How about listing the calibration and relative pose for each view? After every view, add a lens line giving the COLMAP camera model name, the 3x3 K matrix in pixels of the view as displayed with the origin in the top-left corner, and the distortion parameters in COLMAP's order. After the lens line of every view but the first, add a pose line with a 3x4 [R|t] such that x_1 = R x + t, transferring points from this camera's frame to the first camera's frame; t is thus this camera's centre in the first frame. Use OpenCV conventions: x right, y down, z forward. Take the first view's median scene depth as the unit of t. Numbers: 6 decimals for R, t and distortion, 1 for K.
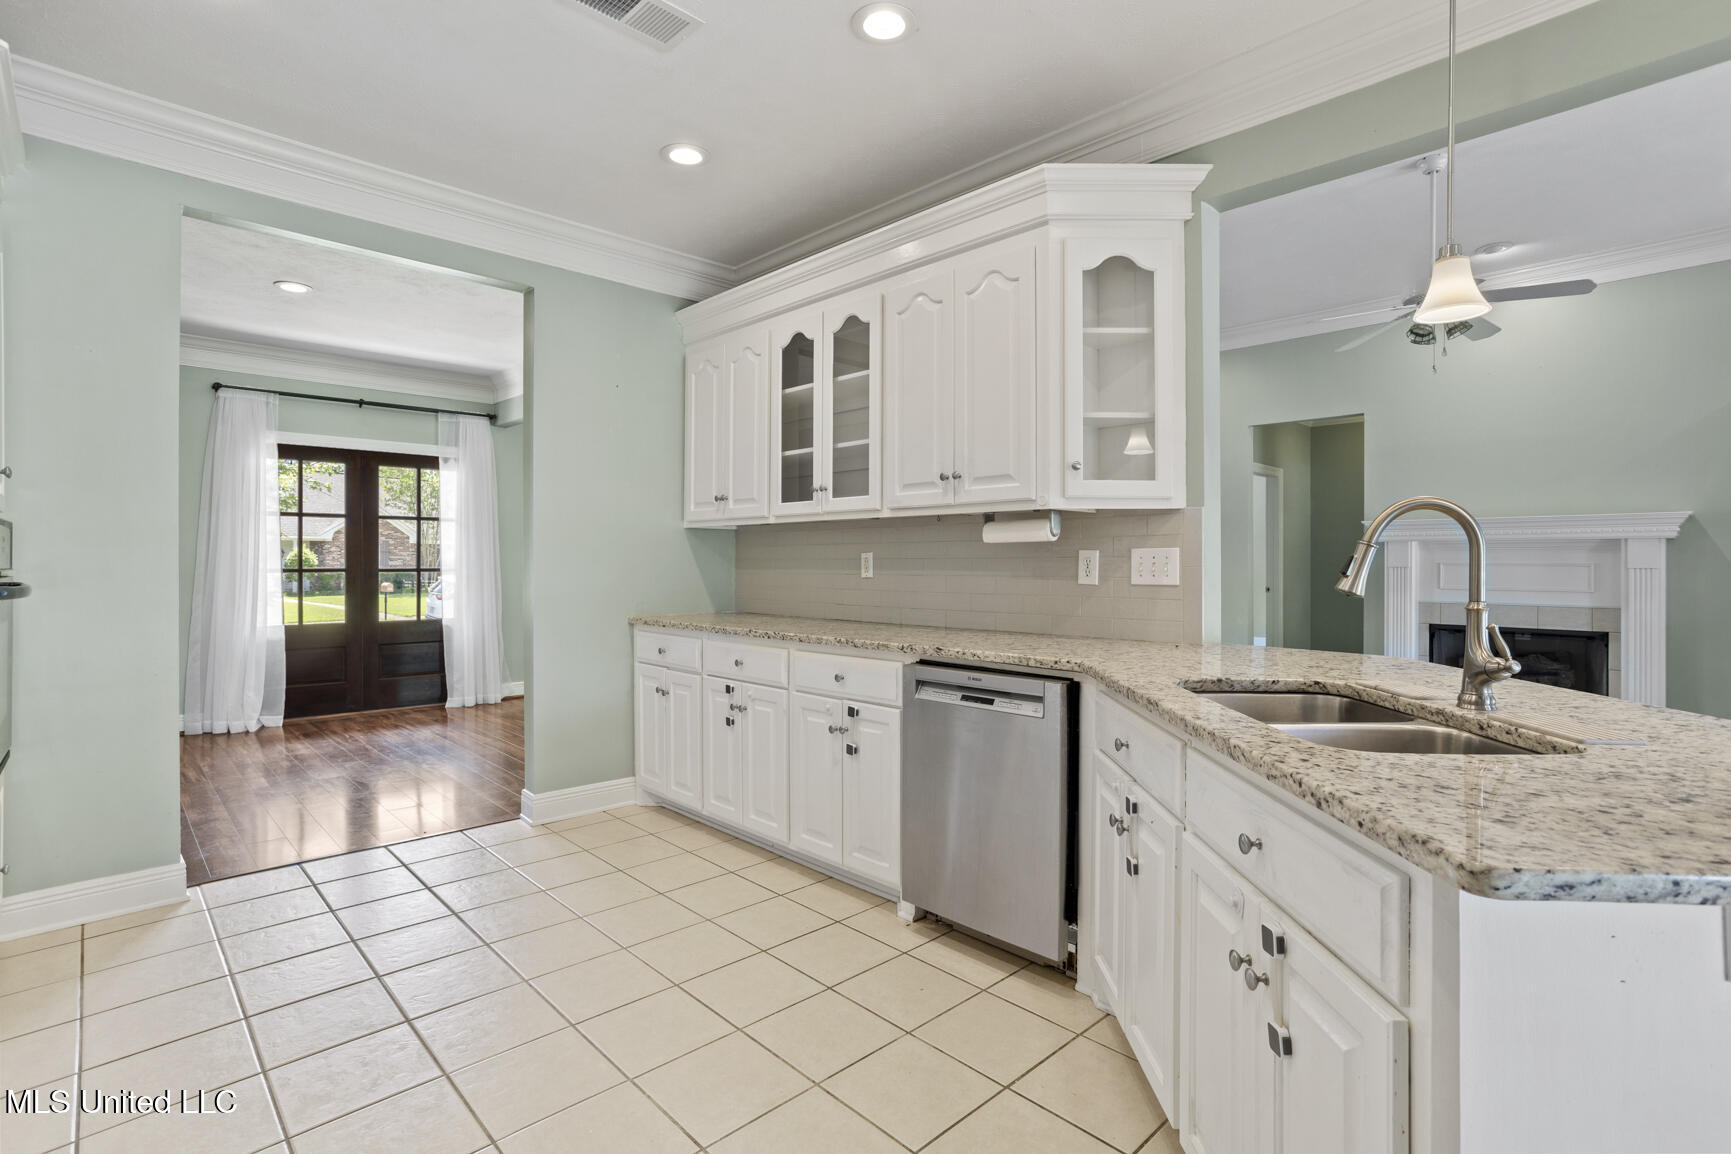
lens RADIAL K [[831.1, 0, 863.2], [0, 831.1, 568.3], [0, 0, 1]] dist [-0.065580, 0.039957]
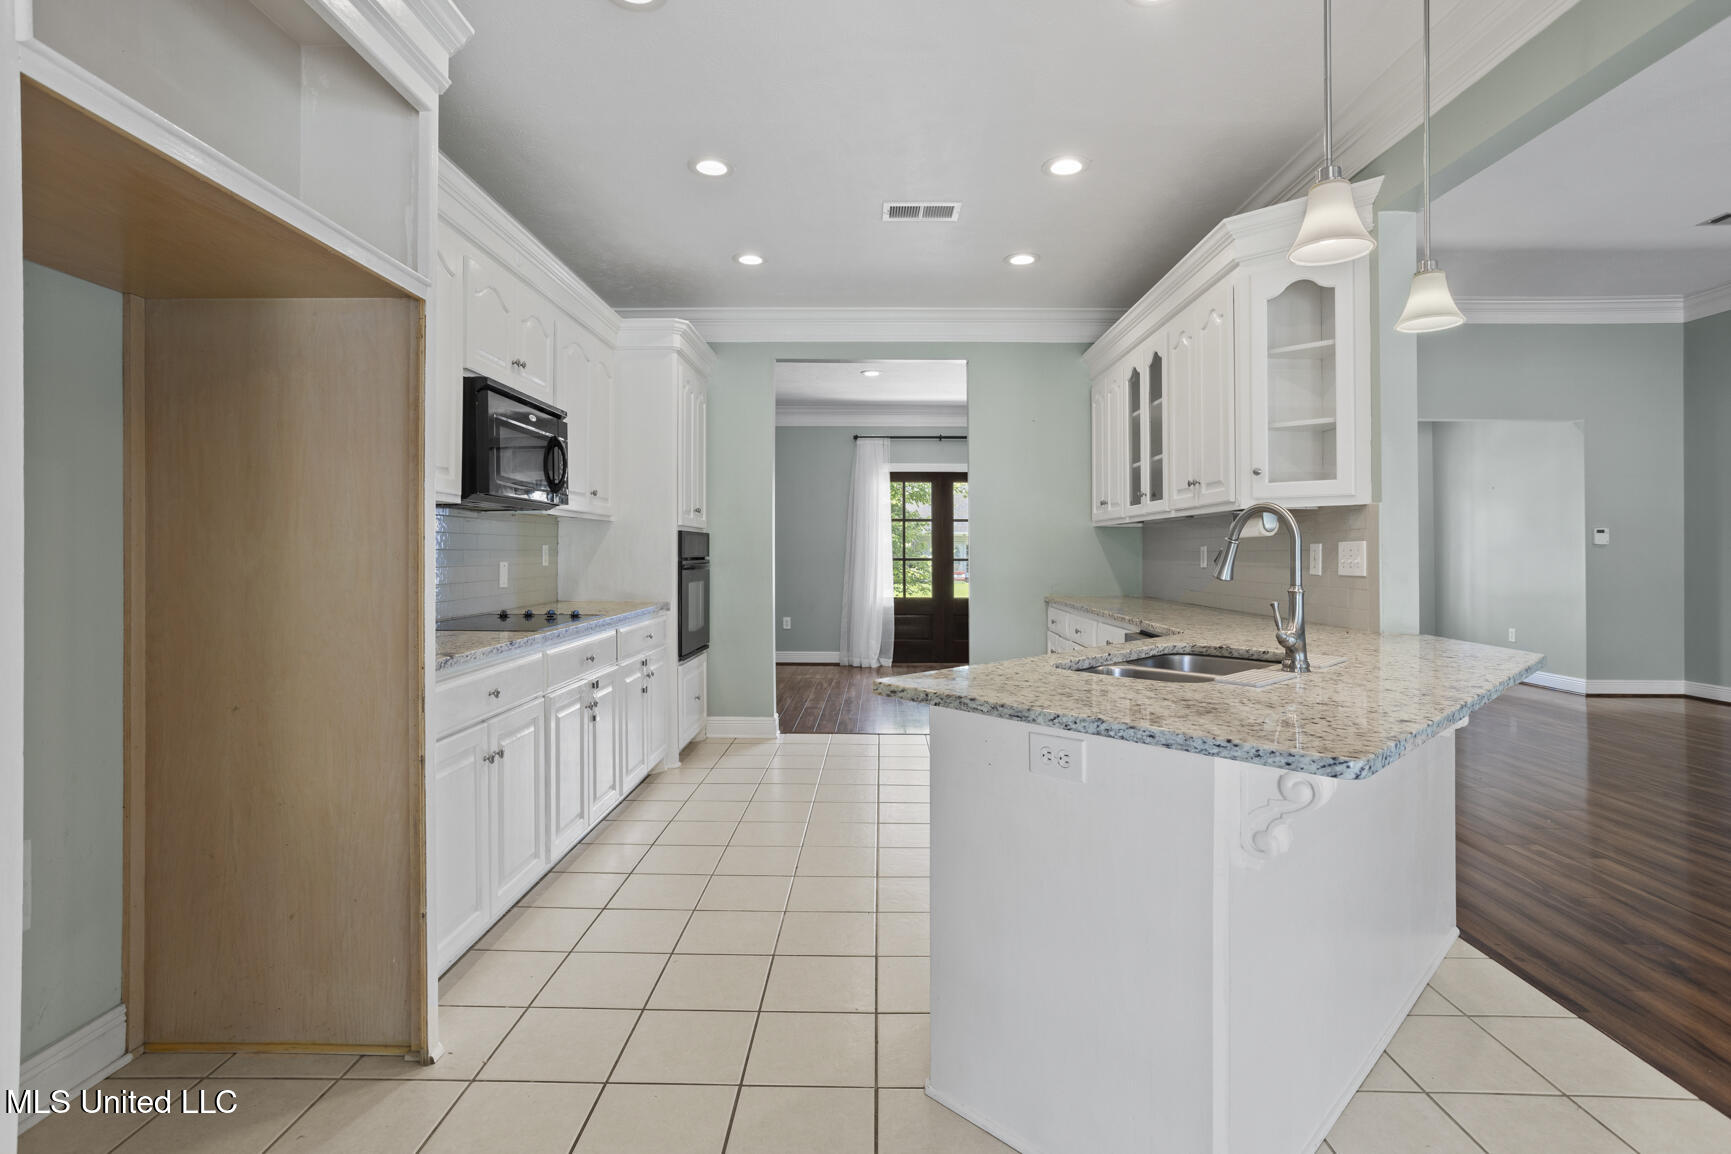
lens RADIAL K [[838.9, 0, 853.7], [0, 838.9, 562.2], [0, 0, 1]] dist [-0.058365, 0.041857]
pose [[0.700372, 0.009223, -0.713718, 0.504454], [-0.007875, 0.999956, 0.005195, 0.001390], [0.713734, 0.001982, 0.700414, -0.160557]]
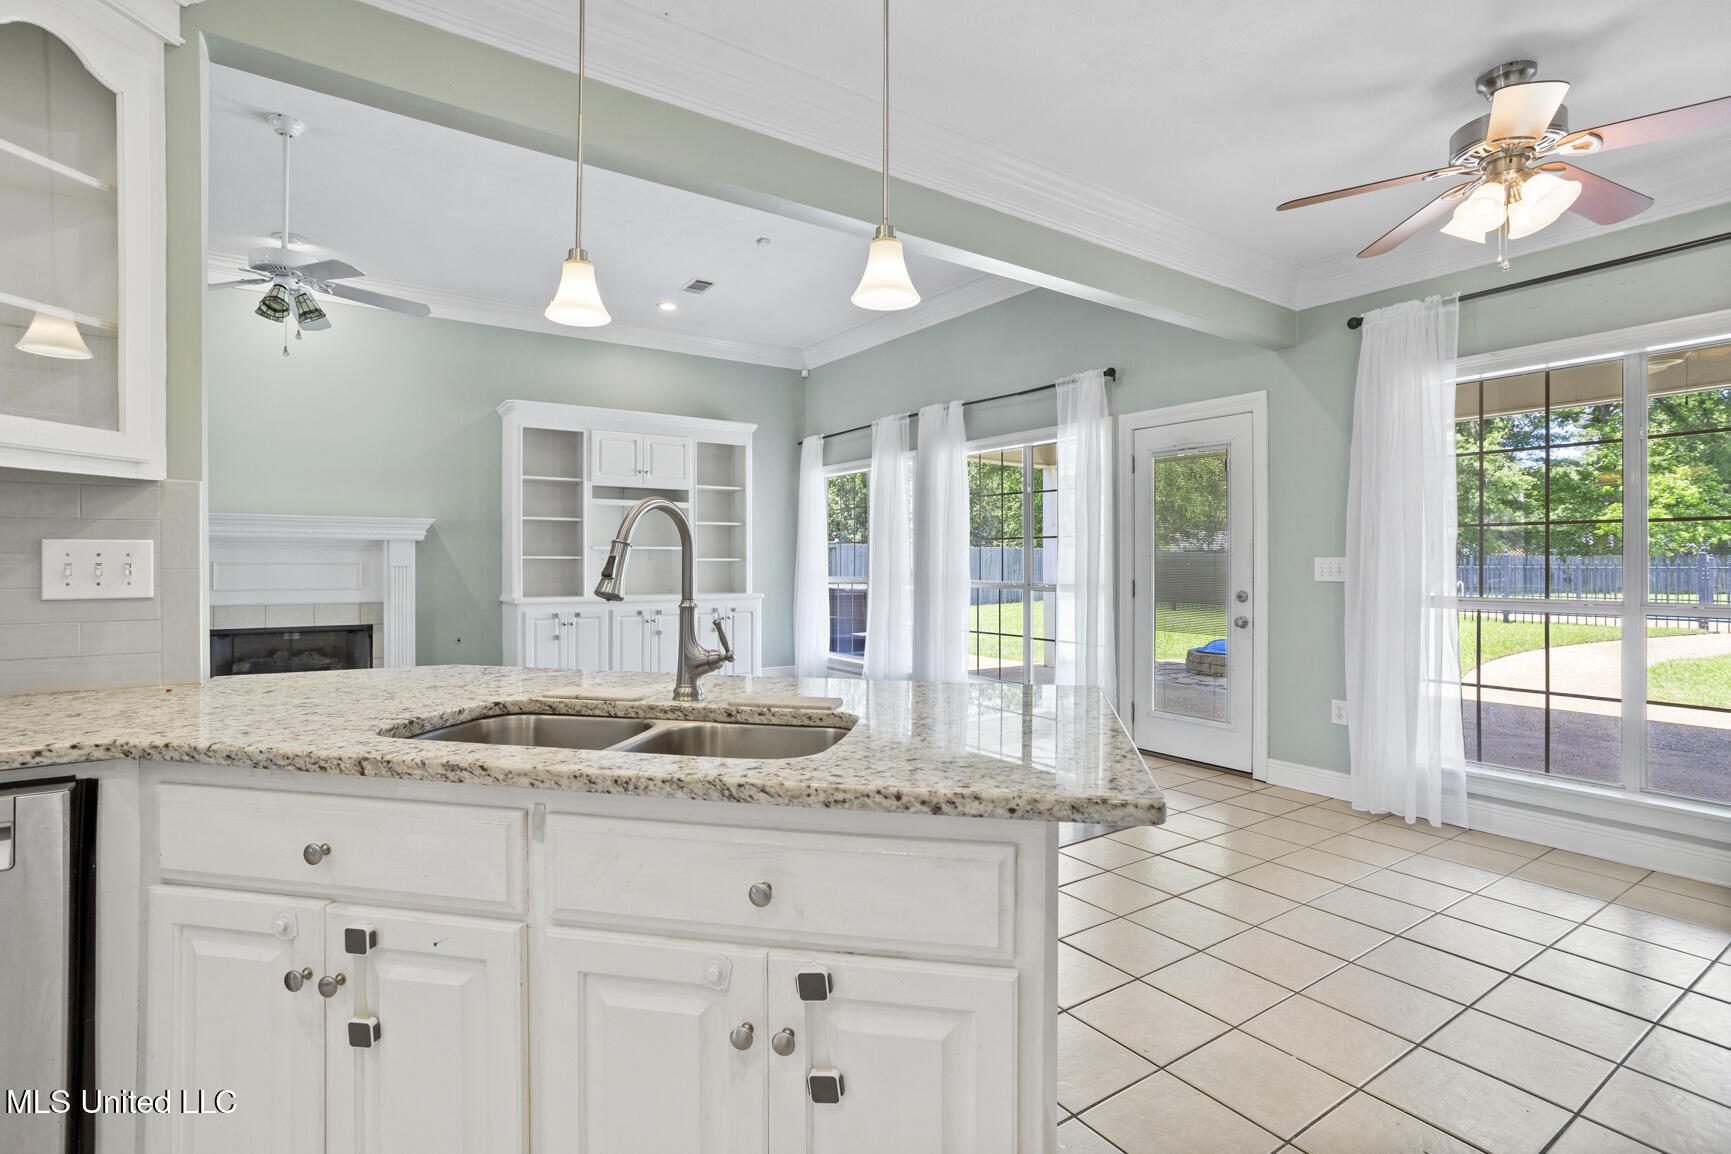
lens RADIAL K [[838.9, 0, 853.7], [0, 838.9, 562.2], [0, 0, 1]] dist [-0.058365, 0.041857]
pose [[0.169657, -0.000850, 0.985503, -0.122964], [0.006216, 0.999981, -0.000207, -0.002689], [-0.985484, 0.006161, 0.169659, 0.252032]]
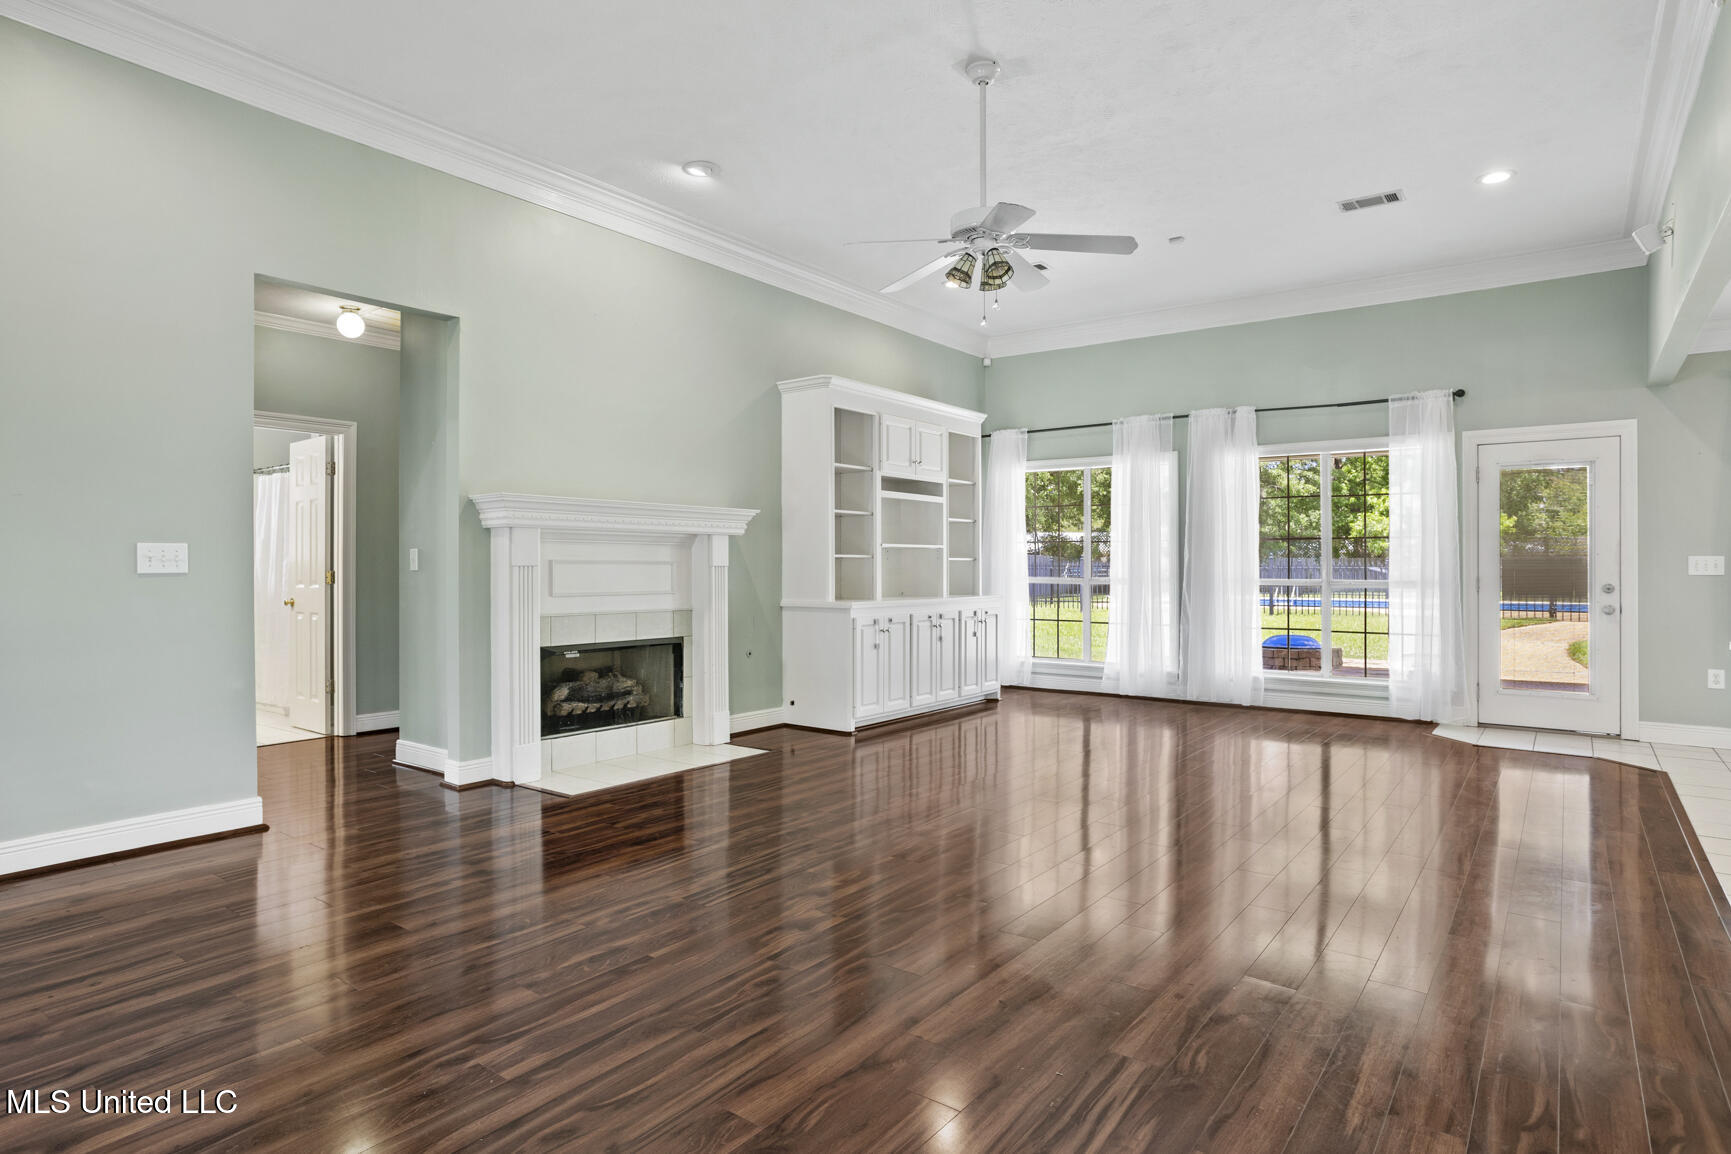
lens RADIAL K [[942.4, 0, 869.5], [0, 942.4, 567.4], [0, 0, 1]] dist [-0.058032, 0.040982]
pose [[-0.159316, -0.001871, 0.987226, -0.237853], [0.006992, 0.999971, 0.003023, -0.000767], [-0.987203, 0.007385, -0.159299, 1.495285]]
